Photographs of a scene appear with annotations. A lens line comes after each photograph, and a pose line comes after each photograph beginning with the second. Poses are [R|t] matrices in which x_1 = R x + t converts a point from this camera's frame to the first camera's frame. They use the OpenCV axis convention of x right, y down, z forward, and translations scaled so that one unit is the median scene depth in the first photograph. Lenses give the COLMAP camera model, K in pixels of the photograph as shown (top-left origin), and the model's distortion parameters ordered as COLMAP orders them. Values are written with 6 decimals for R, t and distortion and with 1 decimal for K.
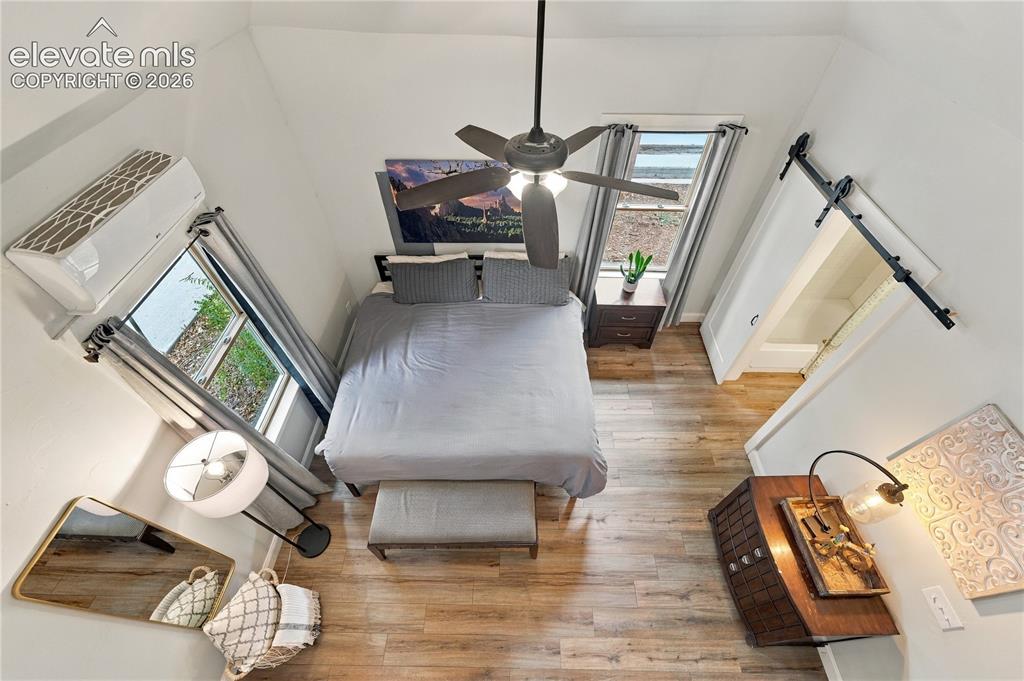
lens RADIAL K [[413.6, 0, 518.4], [0, 413.6, 334.3], [0, 0, 1]] dist [-0.006254, 0.002697]
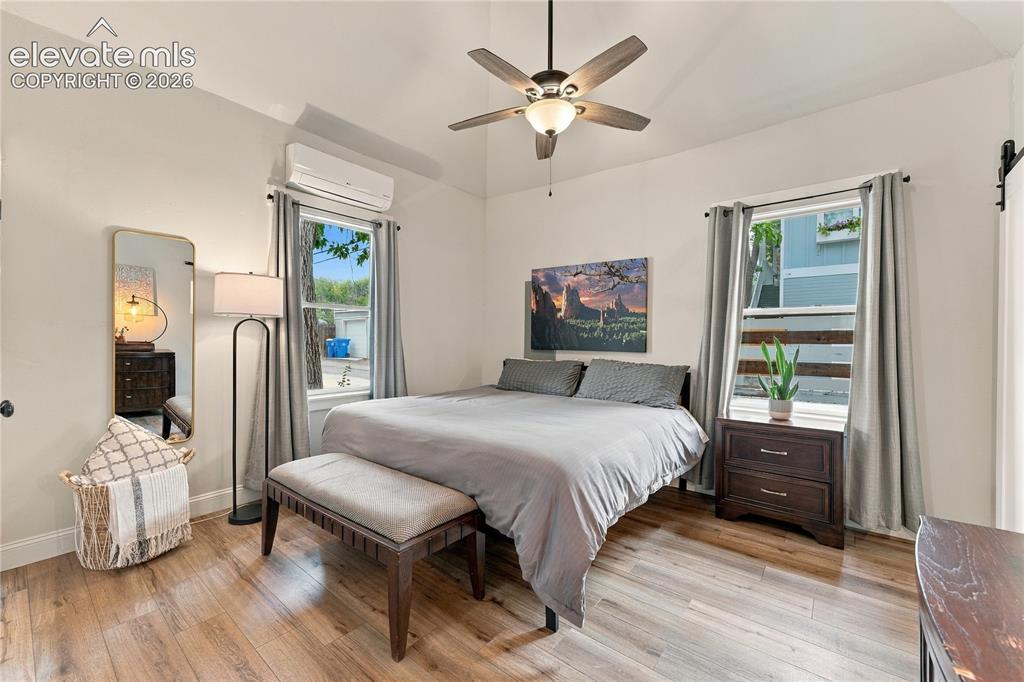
lens RADIAL K [[413.6, 0, 516.7], [0, 413.6, 344.5], [0, 0, 1]] dist [-0.006254, 0.002697]
pose [[0.788142, 0.016222, -0.615279, 0.408177], [-0.475807, 0.650184, -0.592342, 0.486728], [0.390436, 0.759604, 0.520156, 0.491852]]
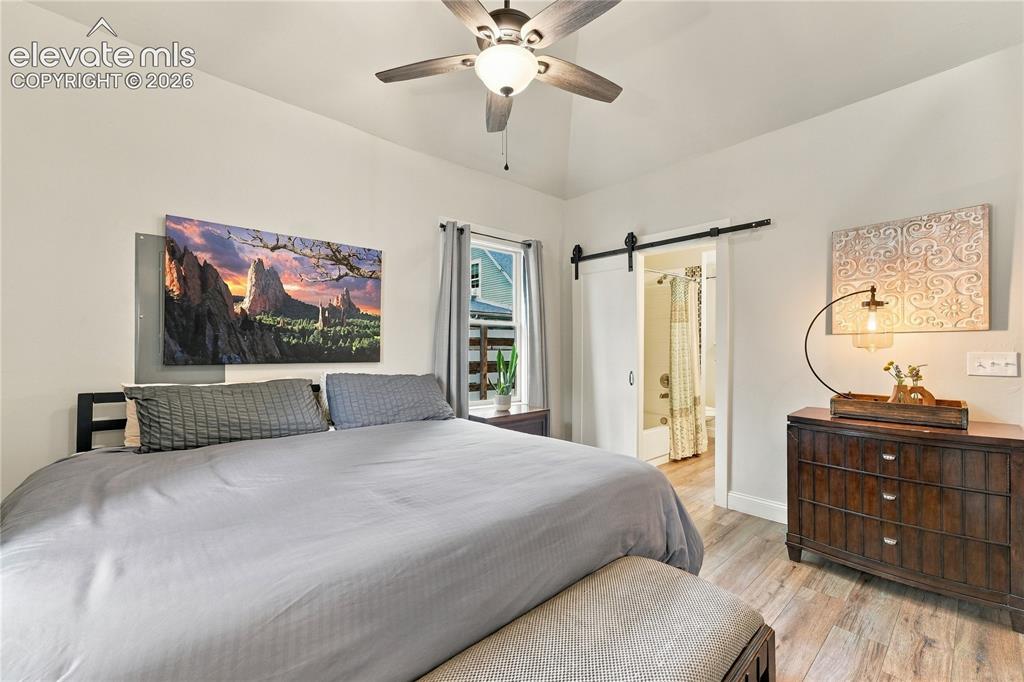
lens RADIAL K [[413.6, 0, 511.1], [0, 413.6, 347.0], [0, 0, 1]] dist [-0.006254, 0.002697]
pose [[0.741701, -0.001590, 0.670728, -0.350647], [0.513344, 0.644958, -0.566134, 0.361965], [-0.431691, 0.764217, 0.479182, 0.598915]]
